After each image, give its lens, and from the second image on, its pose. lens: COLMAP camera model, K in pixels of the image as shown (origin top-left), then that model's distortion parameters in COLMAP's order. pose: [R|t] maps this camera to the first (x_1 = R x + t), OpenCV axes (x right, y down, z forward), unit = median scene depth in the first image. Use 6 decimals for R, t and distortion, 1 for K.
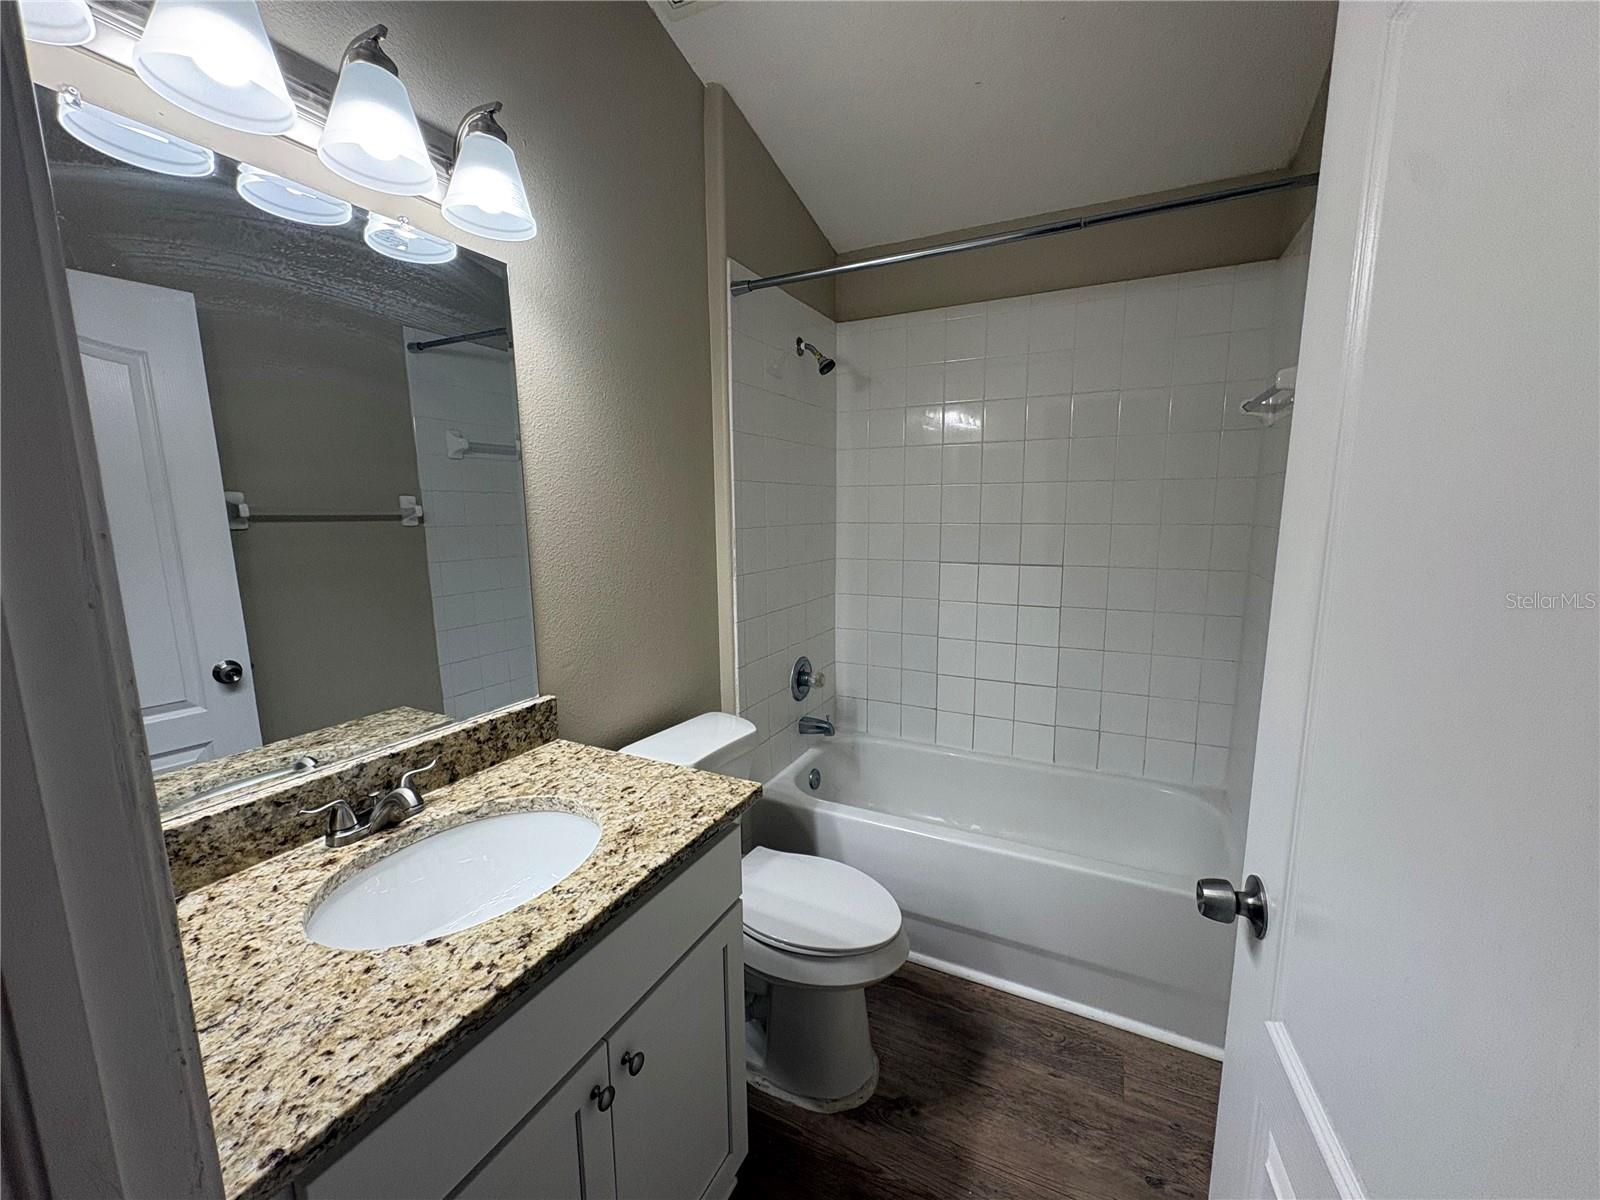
lens RADIAL K [[650.3, 0, 792.7], [0, 650.3, 604.8], [0, 0, 1]] dist [0.002153, 0.000078]
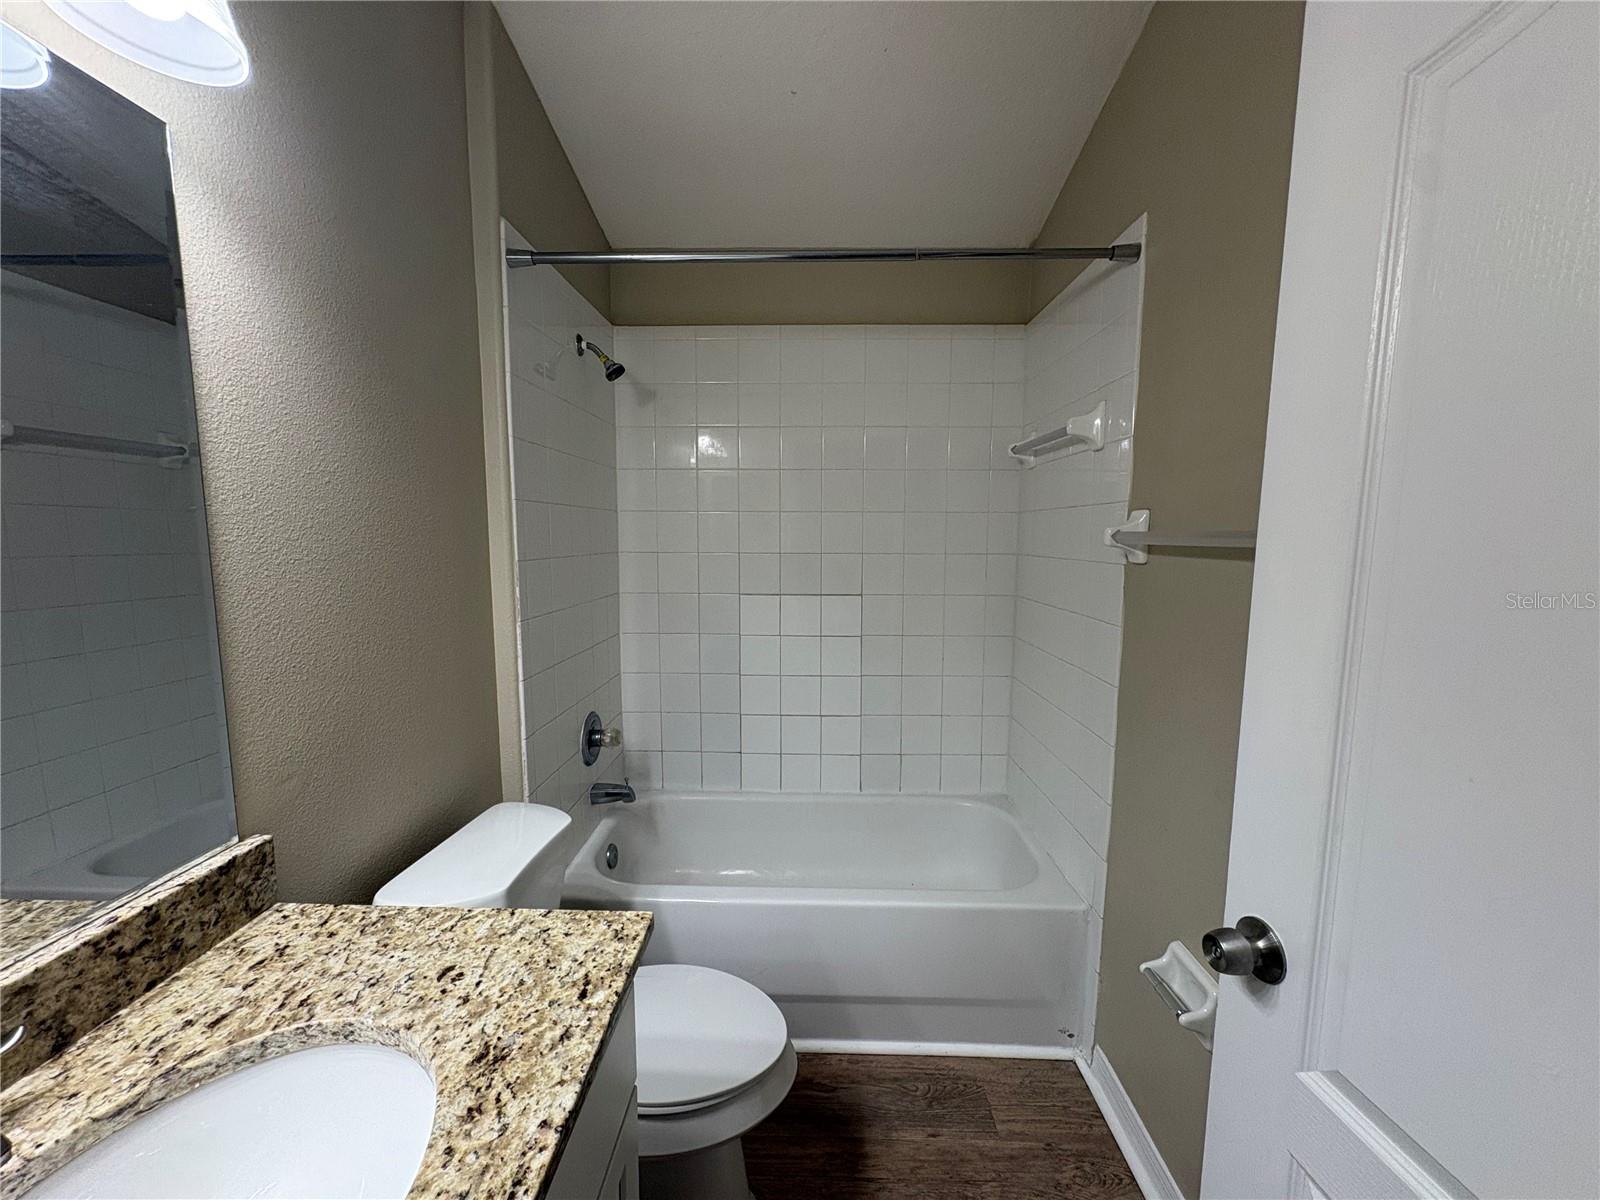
lens RADIAL K [[650.3, 0, 802.7], [0, 650.3, 602.9], [0, 0, 1]] dist [0.002153, 0.000078]
pose [[0.901569, -0.035667, 0.431163, -0.169142], [0.054620, 0.998005, -0.031654, -0.033231], [-0.429174, 0.052088, 0.901719, 0.213902]]
